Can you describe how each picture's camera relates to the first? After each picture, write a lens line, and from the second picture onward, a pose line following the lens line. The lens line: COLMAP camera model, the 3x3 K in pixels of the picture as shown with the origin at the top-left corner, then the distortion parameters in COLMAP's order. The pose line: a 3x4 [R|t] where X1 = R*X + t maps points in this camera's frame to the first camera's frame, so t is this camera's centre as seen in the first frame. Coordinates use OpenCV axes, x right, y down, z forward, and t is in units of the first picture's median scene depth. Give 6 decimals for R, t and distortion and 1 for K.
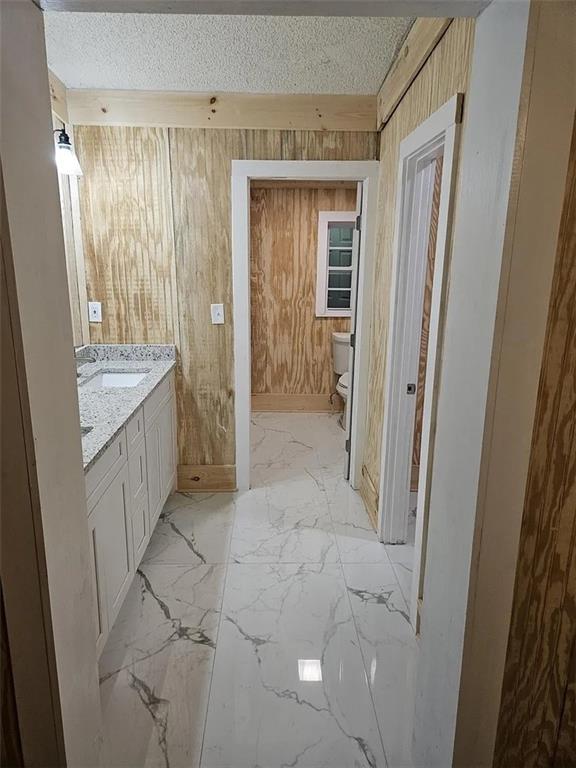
lens RADIAL K [[528.3, 0, 288.0], [0, 528.3, 384.0], [0, 0, 1]] dist [0.076568, -0.059087]
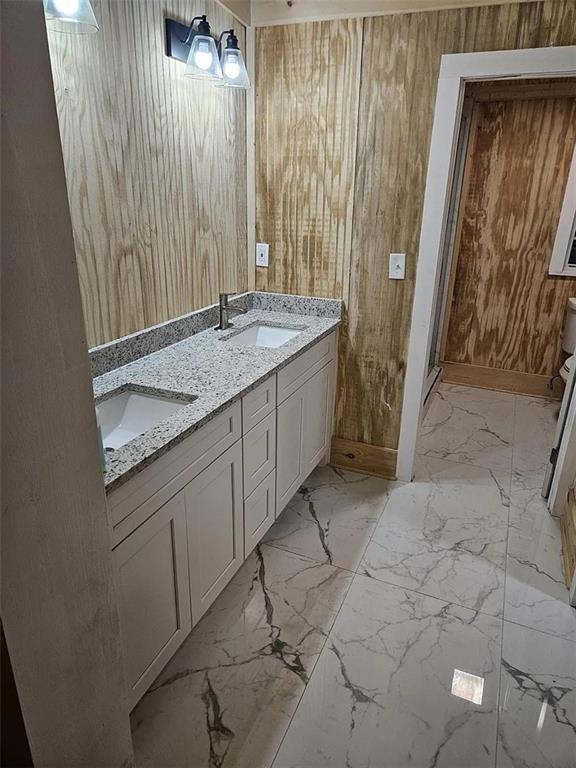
lens RADIAL K [[528.3, 0, 288.0], [0, 528.3, 384.0], [0, 0, 1]] dist [0.076568, -0.059087]
pose [[0.906313, 0.160463, -0.390959, 0.060642], [-0.117339, 0.984284, 0.131973, -0.044747], [0.405992, -0.073734, 0.910897, 0.192214]]
